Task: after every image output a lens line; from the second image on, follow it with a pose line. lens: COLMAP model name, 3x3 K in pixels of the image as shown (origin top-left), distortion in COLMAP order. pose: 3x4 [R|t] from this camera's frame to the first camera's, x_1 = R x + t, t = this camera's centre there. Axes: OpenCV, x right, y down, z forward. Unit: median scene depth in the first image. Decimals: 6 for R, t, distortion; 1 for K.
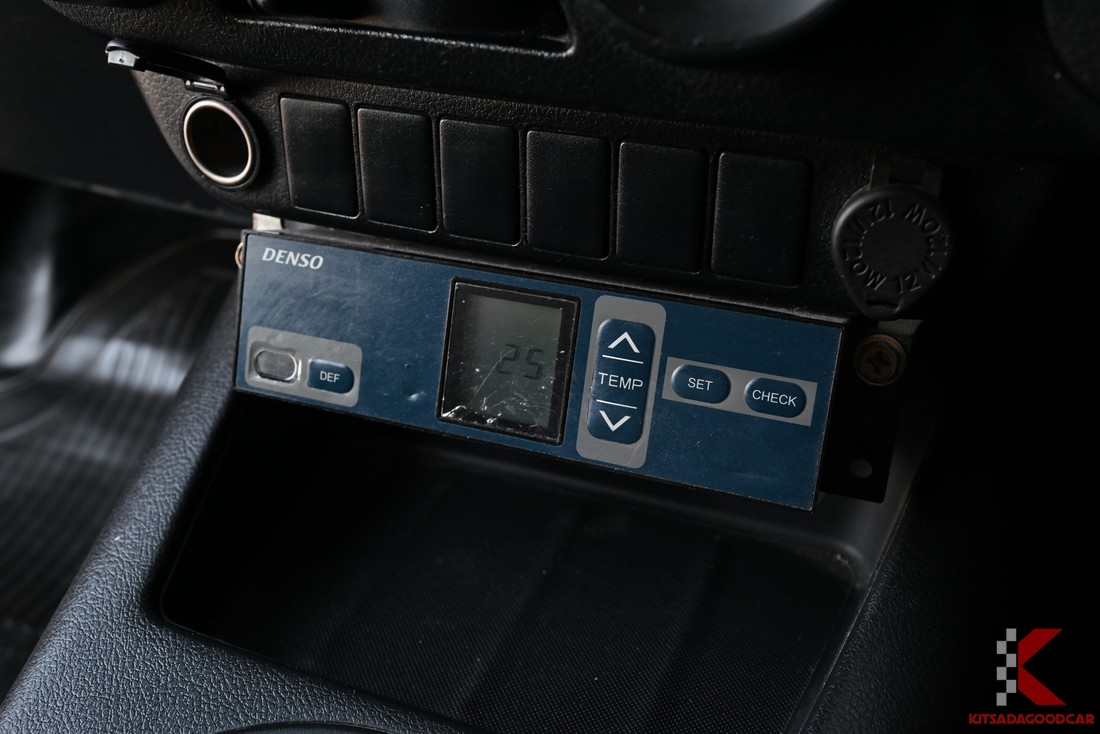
lens RADIAL K [[1130.2, 0, 553.2], [0, 1130.2, 362.3], [0, 0, 1]] dist [0.013981, 0.000000]
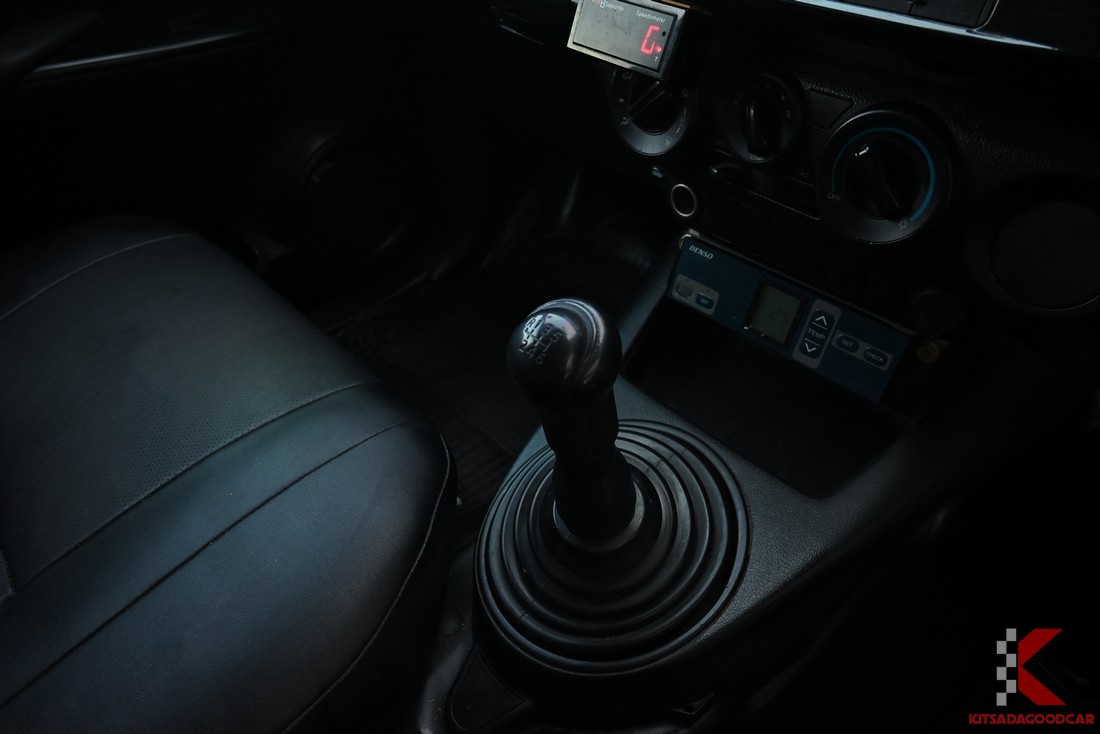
lens RADIAL K [[754.2, 0, 548.7], [0, 754.2, 364.7], [0, 0, 1]] dist [0.007753, -0.005326]
pose [[0.904119, 0.258684, -0.340075, 0.106646], [-0.189590, 0.956142, 0.223267, -0.174935], [0.382916, -0.137385, 0.913510, -0.753427]]
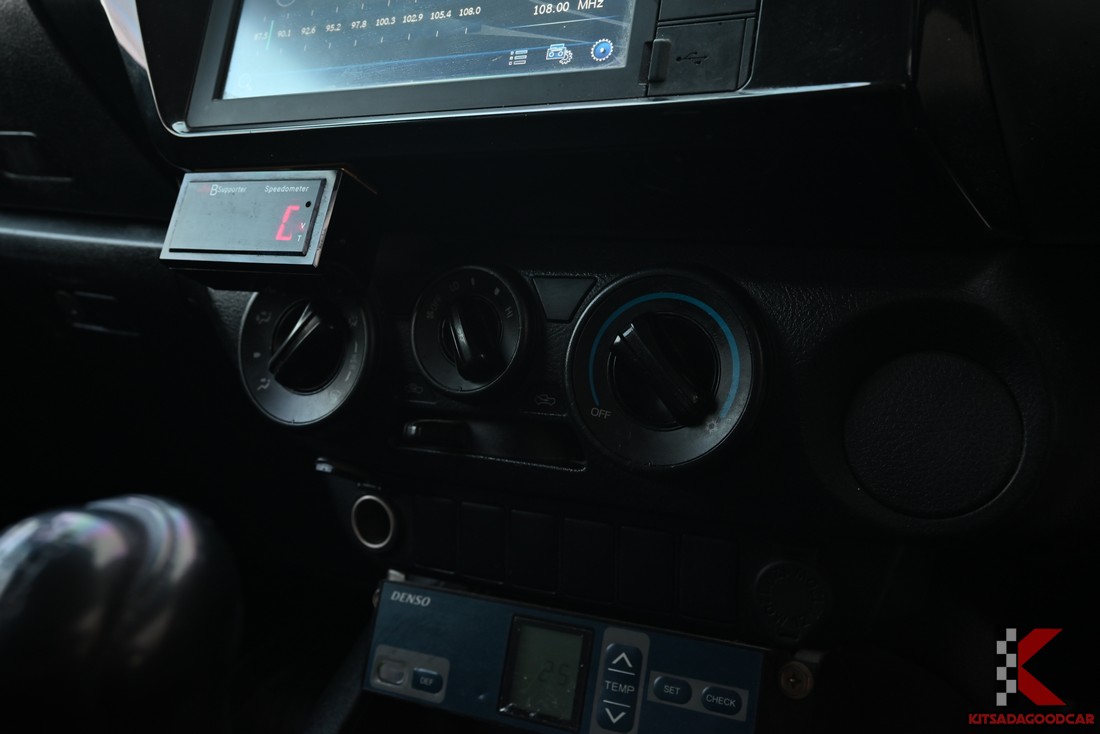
lens RADIAL K [[968.3, 0, 546.0], [0, 968.3, 365.6], [0, 0, 1]] dist [0.007151, -0.007915]
pose [[0.995217, 0.019406, -0.095744, 0.074535], [-0.054593, 0.923232, -0.380345, 0.112208], [0.081013, 0.383753, 0.919875, -0.326846]]
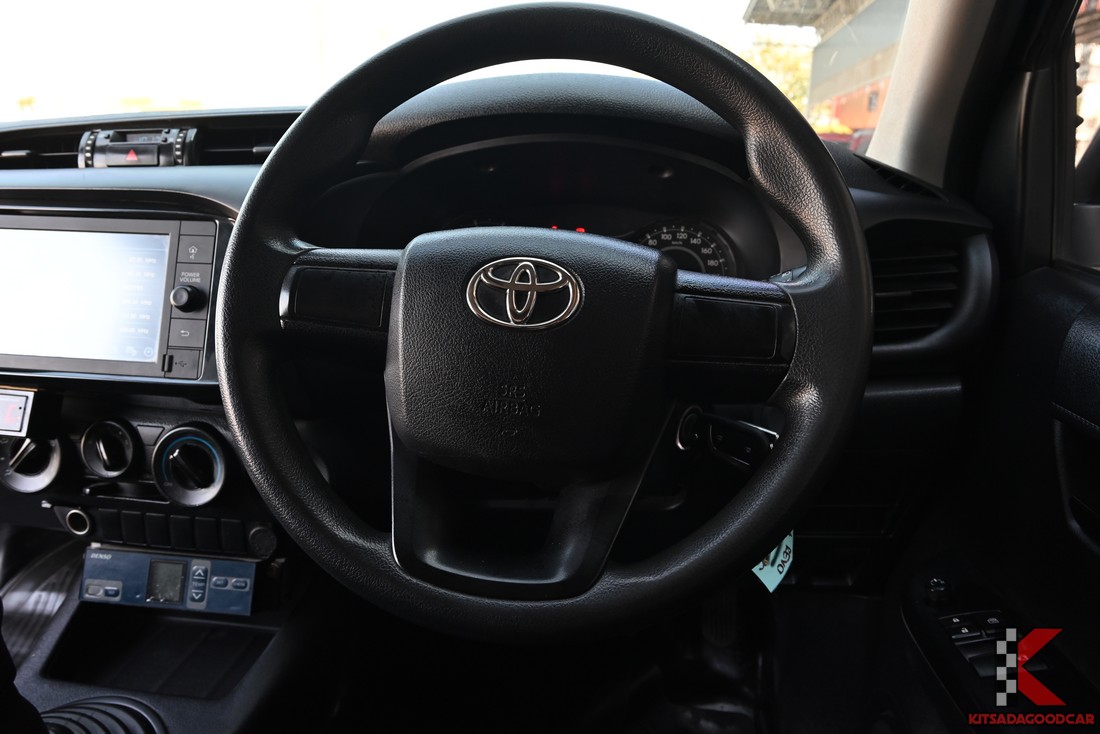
lens RADIAL K [[754.2, 0, 553.6], [0, 754.2, 359.1], [0, 0, 1]] dist [0.007753, -0.005326]
pose [[0.972845, -0.038491, 0.228234, 0.607945], [0.098284, 0.961457, -0.256788, 0.053913], [-0.209553, 0.272247, 0.939132, -1.592629]]
